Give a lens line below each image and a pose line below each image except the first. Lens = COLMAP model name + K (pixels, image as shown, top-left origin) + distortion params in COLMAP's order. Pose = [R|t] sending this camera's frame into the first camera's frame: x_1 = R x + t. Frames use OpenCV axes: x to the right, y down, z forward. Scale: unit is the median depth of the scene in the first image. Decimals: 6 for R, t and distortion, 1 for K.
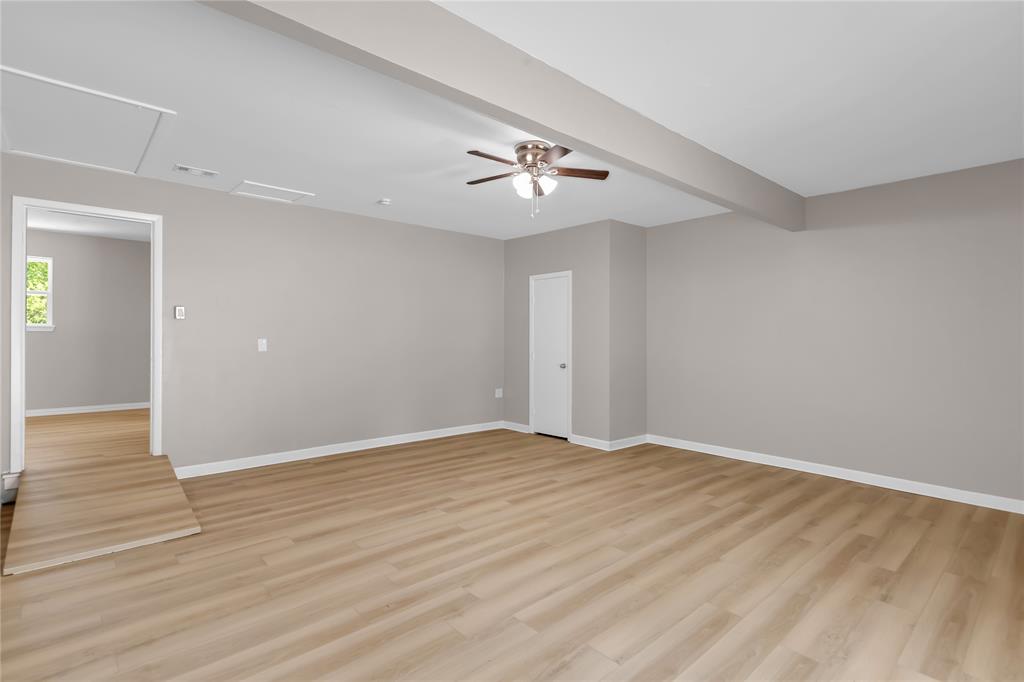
lens RADIAL K [[500.6, 0, 508.1], [0, 500.6, 337.8], [0, 0, 1]] dist [-0.002259, -0.001608]
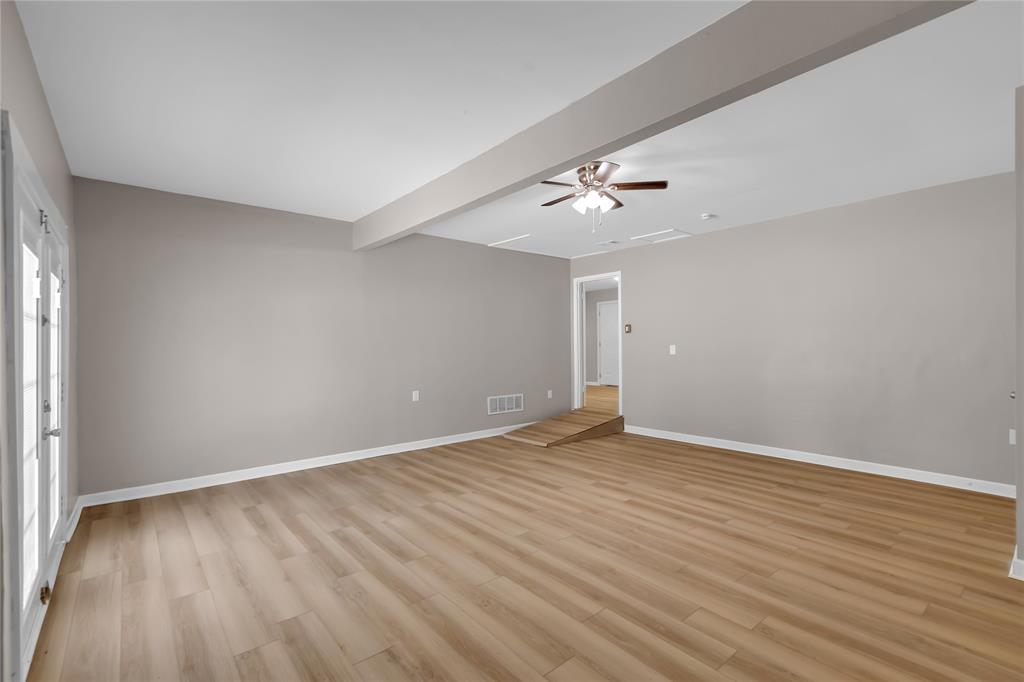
lens RADIAL K [[465.9, 0, 509.6], [0, 465.9, 349.1], [0, 0, 1]] dist [0.008138, -0.000550]
pose [[-0.045964, 0.005421, -0.998928, 1.036427], [0.007064, 0.999962, 0.005102, 0.005310], [0.998918, -0.006822, -0.046000, 0.840439]]
